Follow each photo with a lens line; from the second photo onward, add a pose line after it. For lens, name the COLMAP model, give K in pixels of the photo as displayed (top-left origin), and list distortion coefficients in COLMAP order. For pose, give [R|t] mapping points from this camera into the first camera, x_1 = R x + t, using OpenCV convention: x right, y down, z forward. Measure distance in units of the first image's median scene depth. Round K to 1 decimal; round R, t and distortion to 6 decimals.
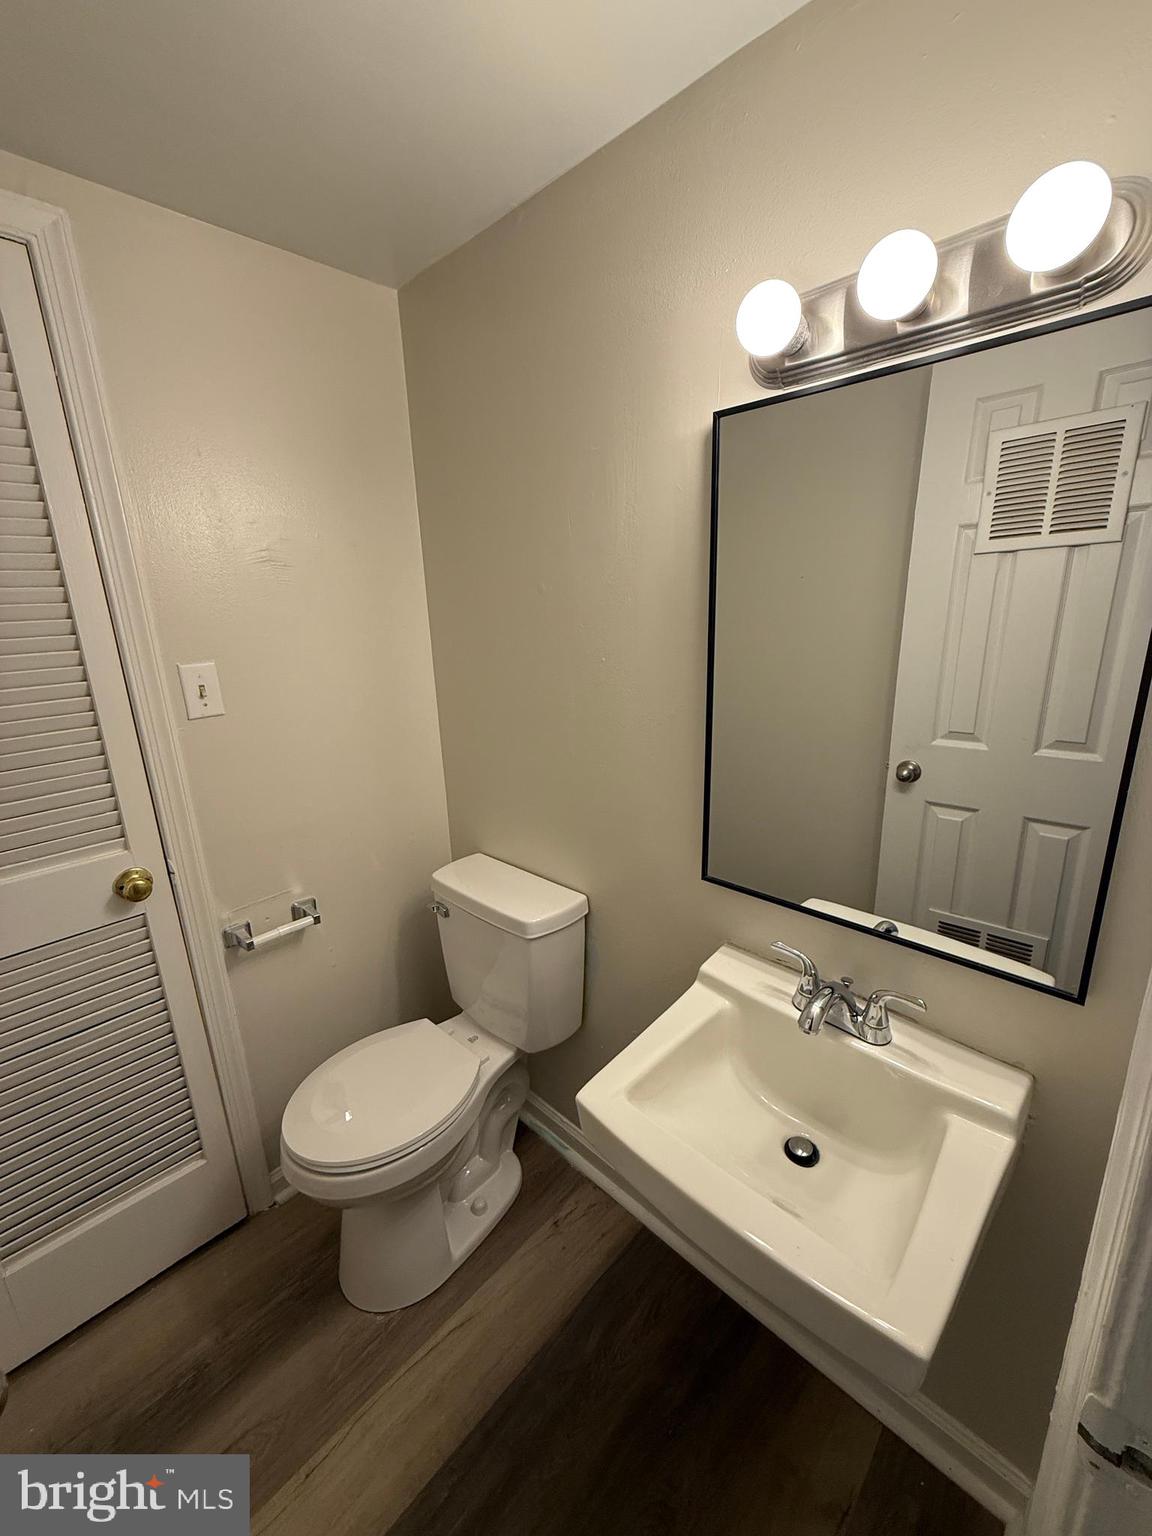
lens RADIAL K [[610.7, 0, 568.5], [0, 610.7, 765.7], [0, 0, 1]] dist [0.002503, -0.000592]
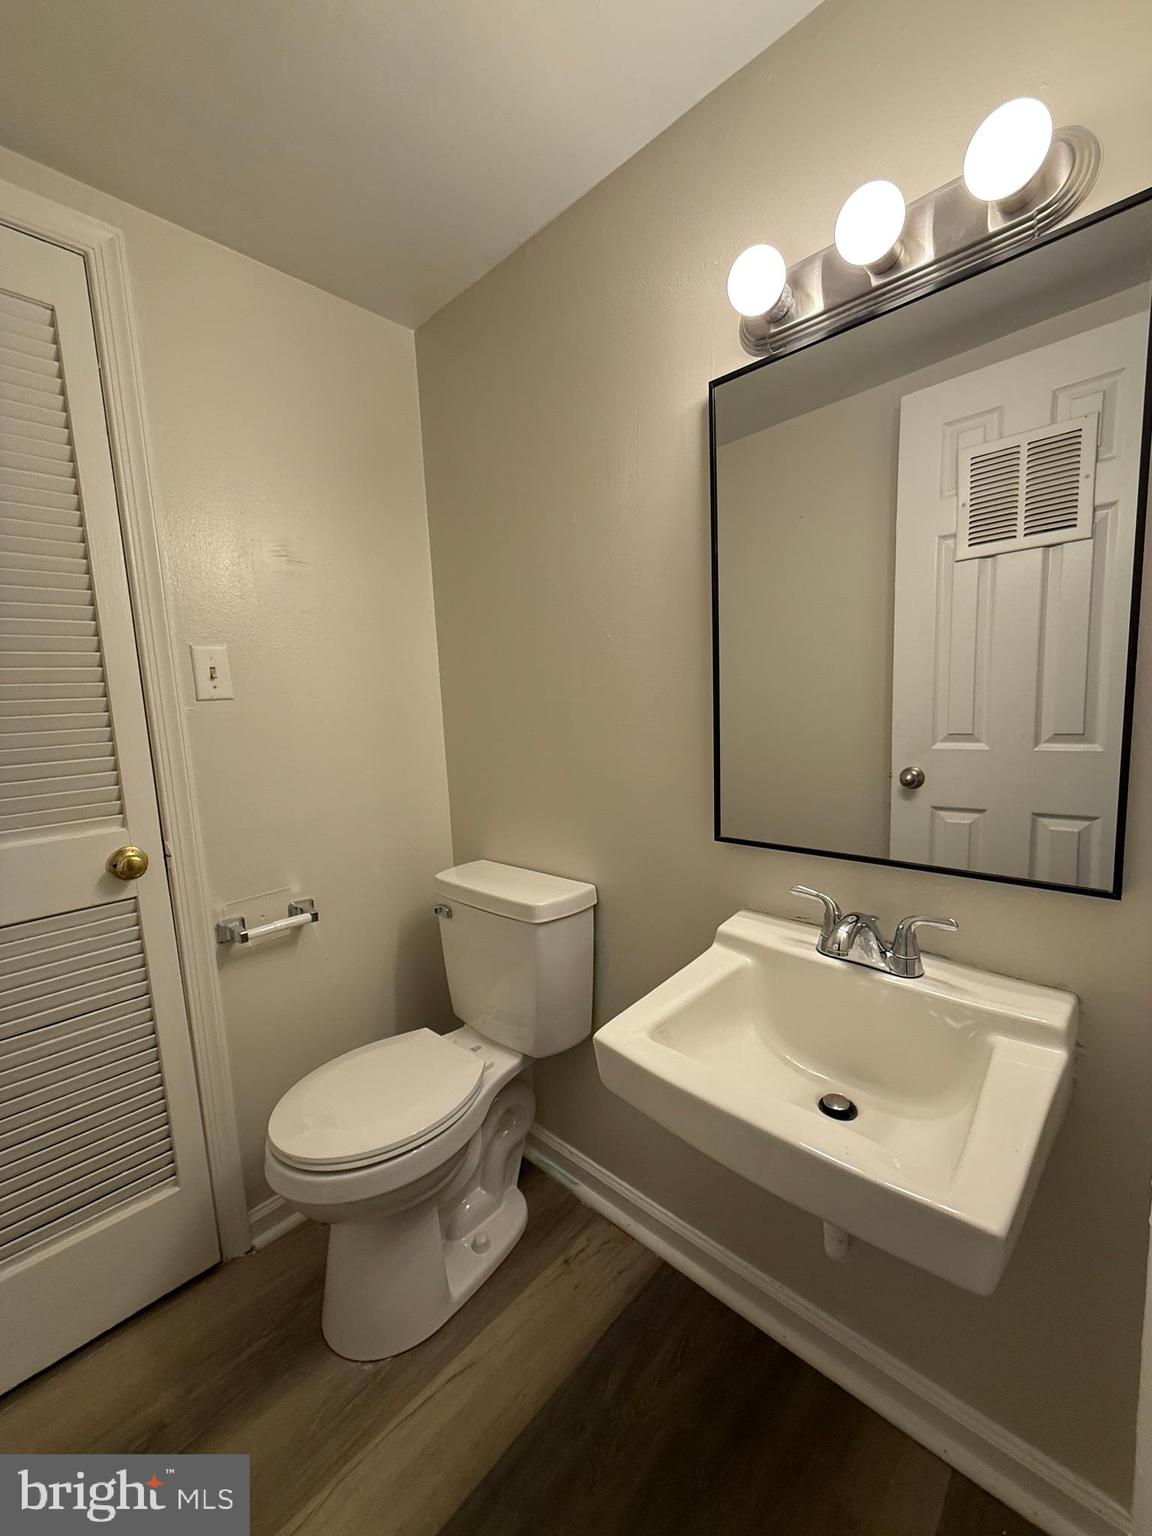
lens RADIAL K [[610.1, 0, 571.0], [0, 610.1, 773.1], [0, 0, 1]] dist [0.001227, 0.000811]
pose [[0.999891, -0.010488, 0.010437, -0.016844], [0.011827, 0.990383, -0.137848, 0.169283], [-0.008890, 0.137956, 0.990398, 0.014813]]
